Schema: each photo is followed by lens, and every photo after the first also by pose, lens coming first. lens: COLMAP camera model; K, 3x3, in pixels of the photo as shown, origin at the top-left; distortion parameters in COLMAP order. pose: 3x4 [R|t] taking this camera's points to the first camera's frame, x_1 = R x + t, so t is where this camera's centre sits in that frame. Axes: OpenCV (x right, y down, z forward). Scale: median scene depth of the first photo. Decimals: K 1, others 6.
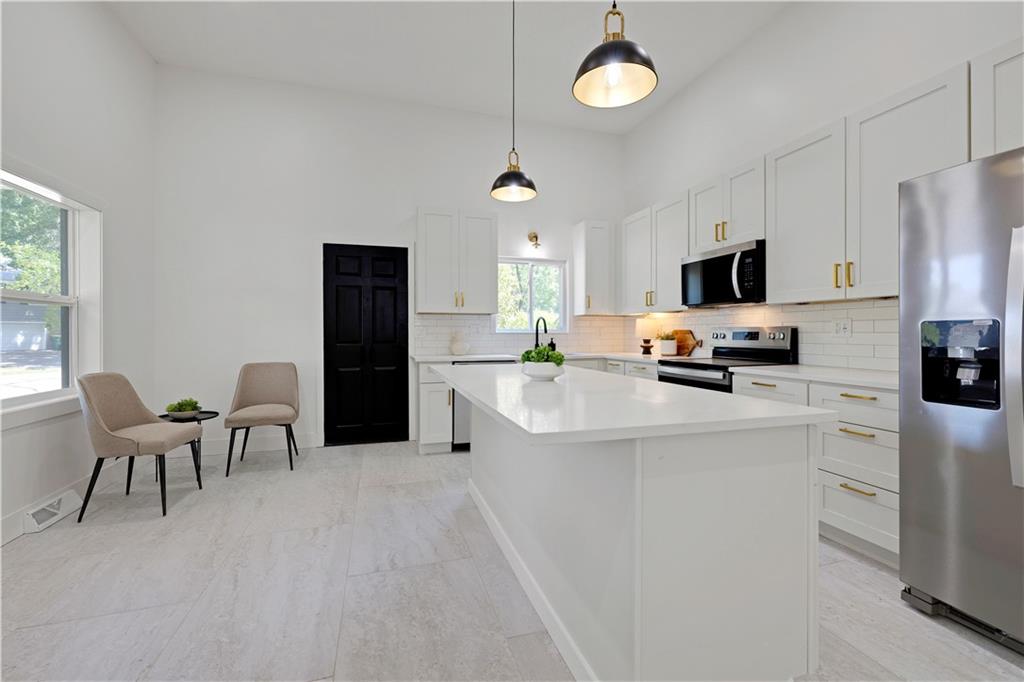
lens RADIAL K [[425.9, 0, 512.4], [0, 425.9, 333.2], [0, 0, 1]] dist [-0.000697, -0.000036]
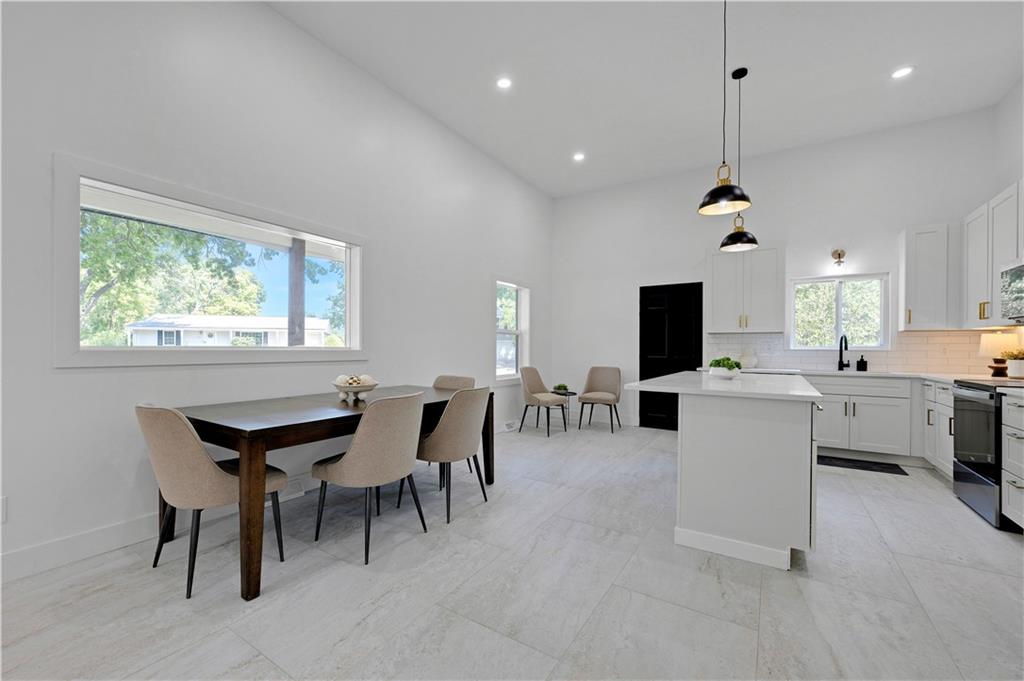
lens RADIAL K [[427.5, 0, 497.2], [0, 427.5, 341.8], [0, 0, 1]] dist [0.000144, 0.000044]
pose [[0.642378, -0.005904, -0.766365, 0.438295], [-0.008463, 0.999855, -0.014796, 0.002756], [0.766341, 0.015990, 0.642235, -0.374845]]
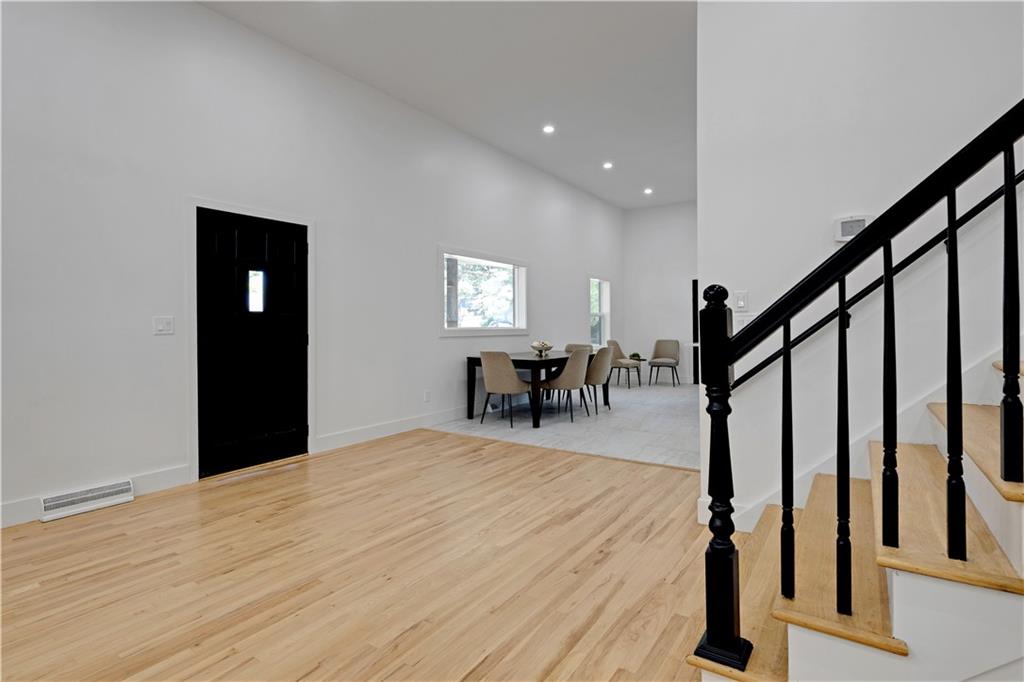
lens RADIAL K [[522.8, 0, 512.0], [0, 522.8, 341.0], [0, 0, 1]] dist [0.027484, 0.000266]
pose [[0.631455, 0.011875, -0.775322, 1.057428], [0.009058, 0.999702, 0.022689, 0.011213], [0.775360, -0.021350, 0.631159, -1.369018]]
